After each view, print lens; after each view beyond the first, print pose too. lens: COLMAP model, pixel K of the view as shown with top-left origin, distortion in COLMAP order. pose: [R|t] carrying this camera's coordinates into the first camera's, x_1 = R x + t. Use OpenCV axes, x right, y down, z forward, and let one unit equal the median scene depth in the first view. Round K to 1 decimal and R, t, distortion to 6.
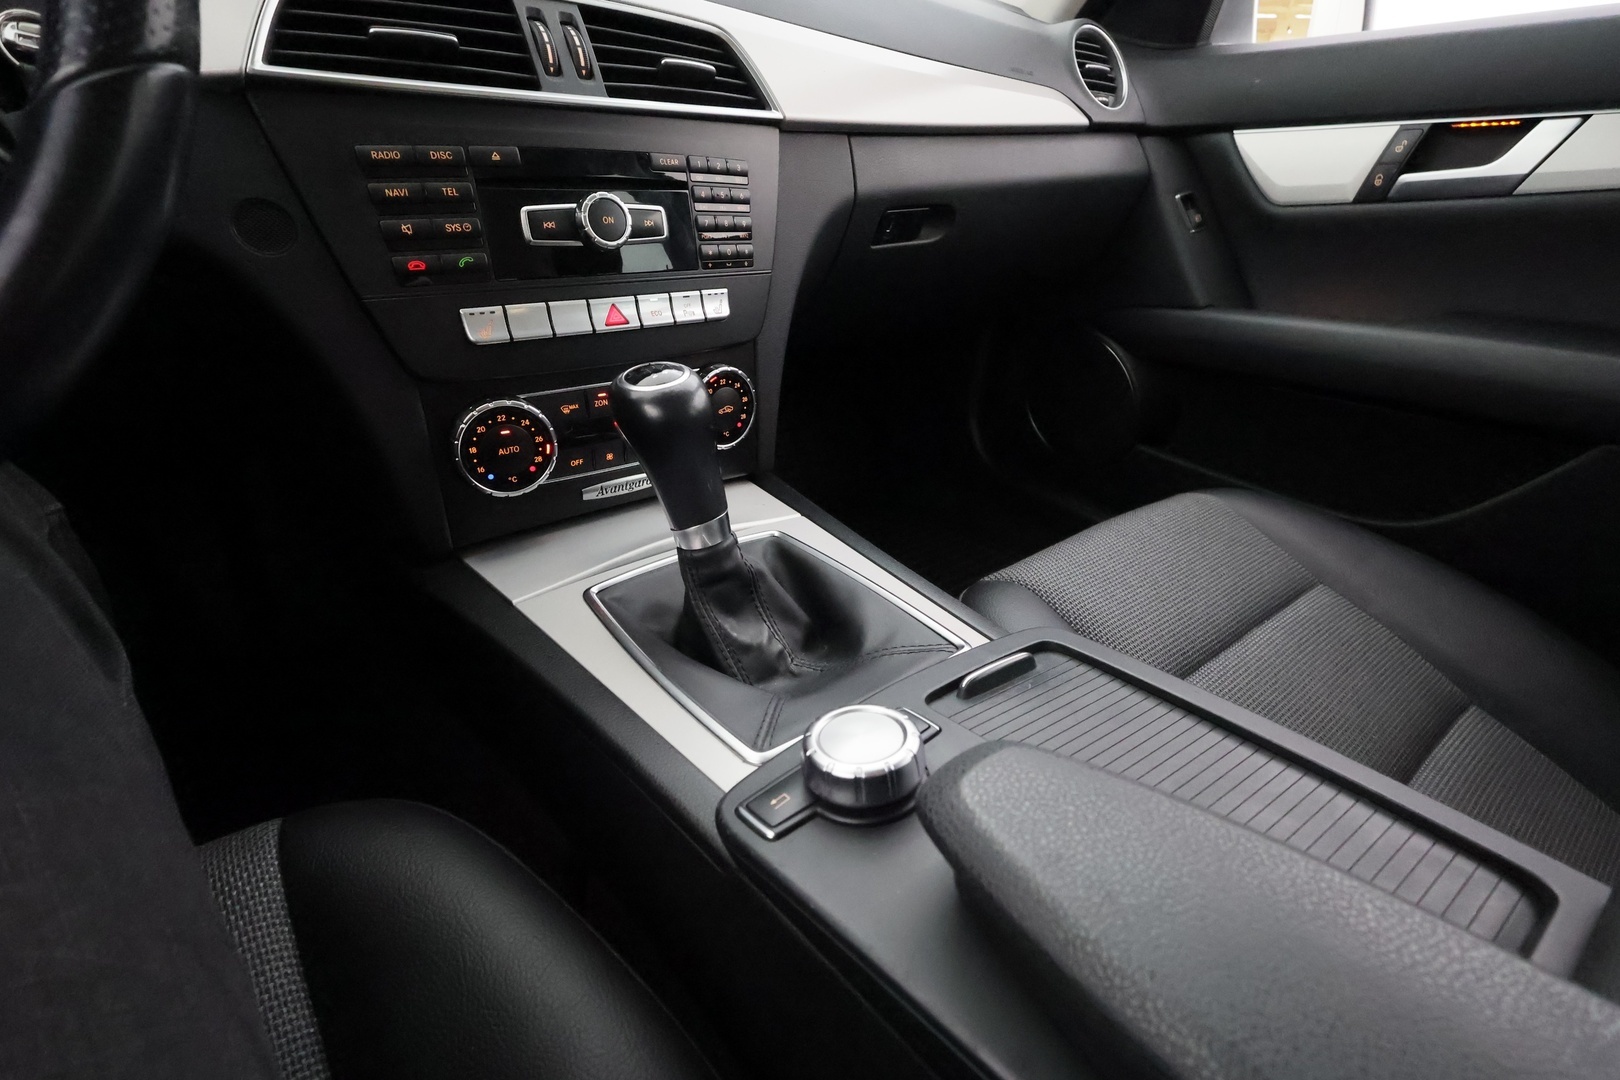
lens RADIAL K [[754.7, 0, 810.0], [0, 754.7, 540.0], [0, 0, 1]] dist [0.001442, 0.000424]
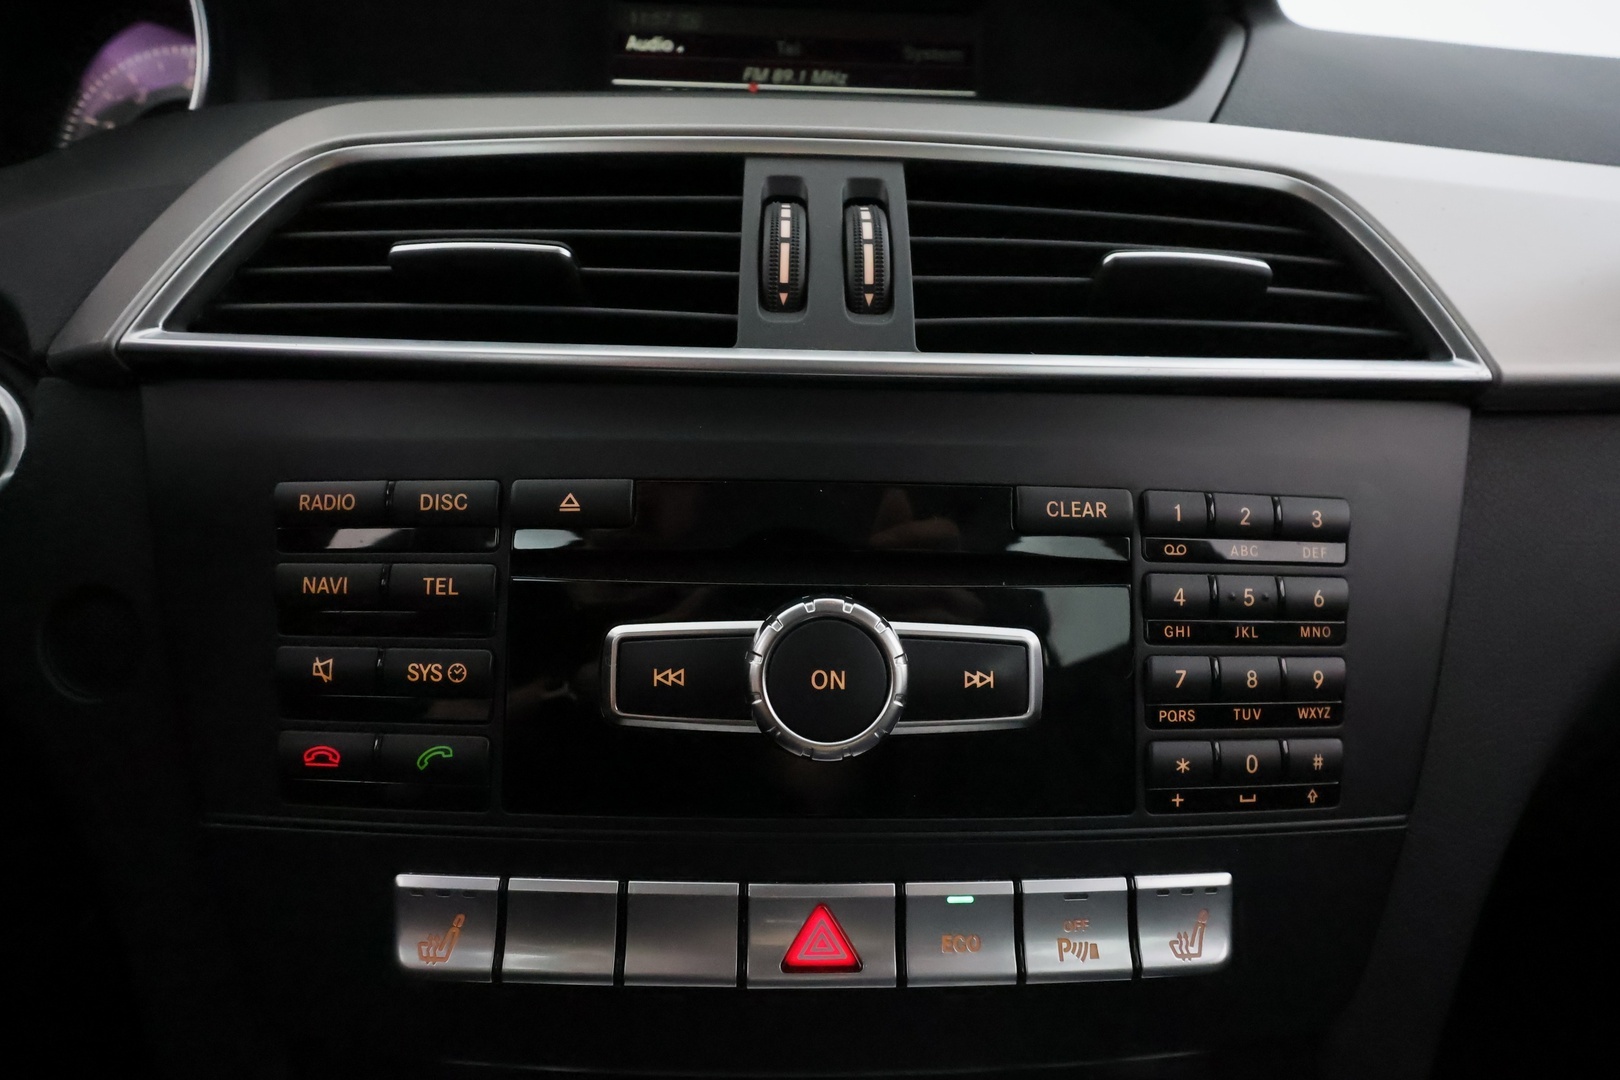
lens RADIAL K [[826.3, 0, 810.0], [0, 826.3, 540.0], [0, 0, 1]] dist [0.003713, 0.000408]
pose [[0.798857, 0.060542, -0.598467, -0.058808], [-0.260276, 0.931752, -0.253169, -0.364446], [0.542295, 0.358012, 0.760094, 0.660773]]
